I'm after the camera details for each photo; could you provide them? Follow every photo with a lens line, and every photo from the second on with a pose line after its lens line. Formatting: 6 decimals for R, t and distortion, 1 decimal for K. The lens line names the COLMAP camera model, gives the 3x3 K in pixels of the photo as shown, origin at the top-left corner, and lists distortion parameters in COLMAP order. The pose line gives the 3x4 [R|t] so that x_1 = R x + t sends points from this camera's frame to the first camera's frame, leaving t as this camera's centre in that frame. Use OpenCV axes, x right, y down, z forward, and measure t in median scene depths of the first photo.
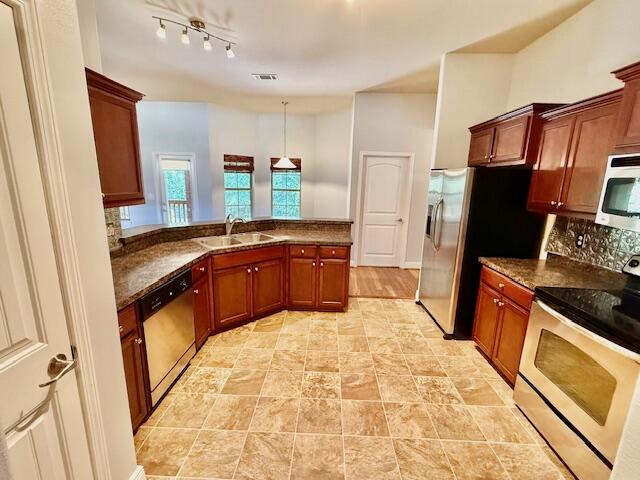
lens RADIAL K [[286.8, 0, 320.0], [0, 286.8, 240.0], [0, 0, 1]] dist [0.002958, 0.000128]
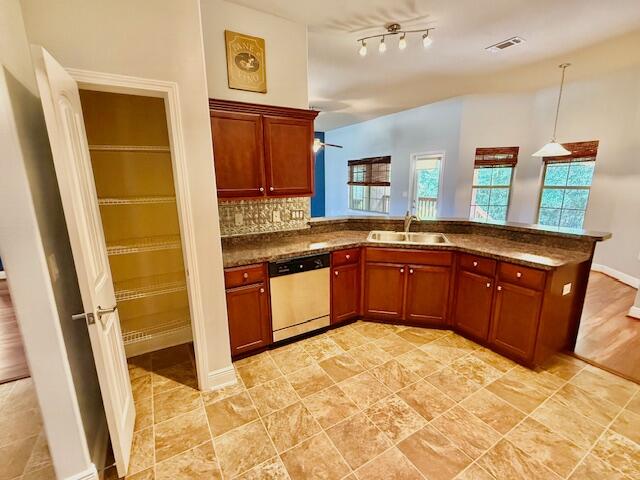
lens RADIAL K [[286.8, 0, 320.0], [0, 286.8, 240.0], [0, 0, 1]] dist [0.002958, 0.000128]
pose [[0.542043, 0.148151, -0.827188, 0.377435], [-0.146469, 0.985926, 0.080603, -0.029888], [0.827488, 0.077467, 0.556114, 0.235642]]
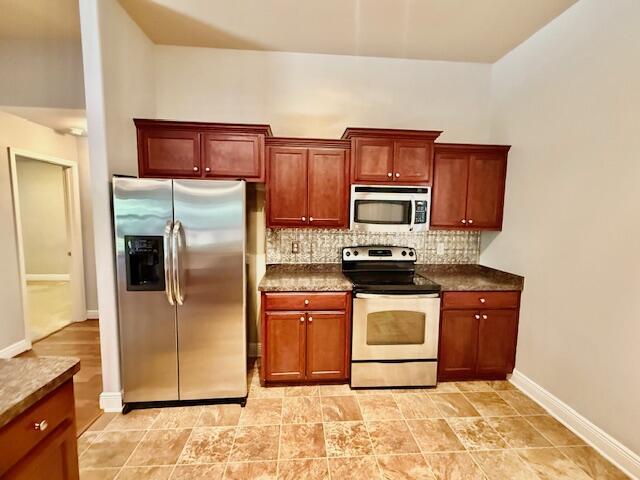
lens RADIAL K [[286.8, 0, 320.0], [0, 286.8, 240.0], [0, 0, 1]] dist [0.002958, 0.000128]
pose [[-0.102489, -0.107349, 0.988925, -0.580968], [0.181760, 0.975402, 0.124718, -0.147195], [-0.977987, 0.192529, -0.080456, 0.776719]]
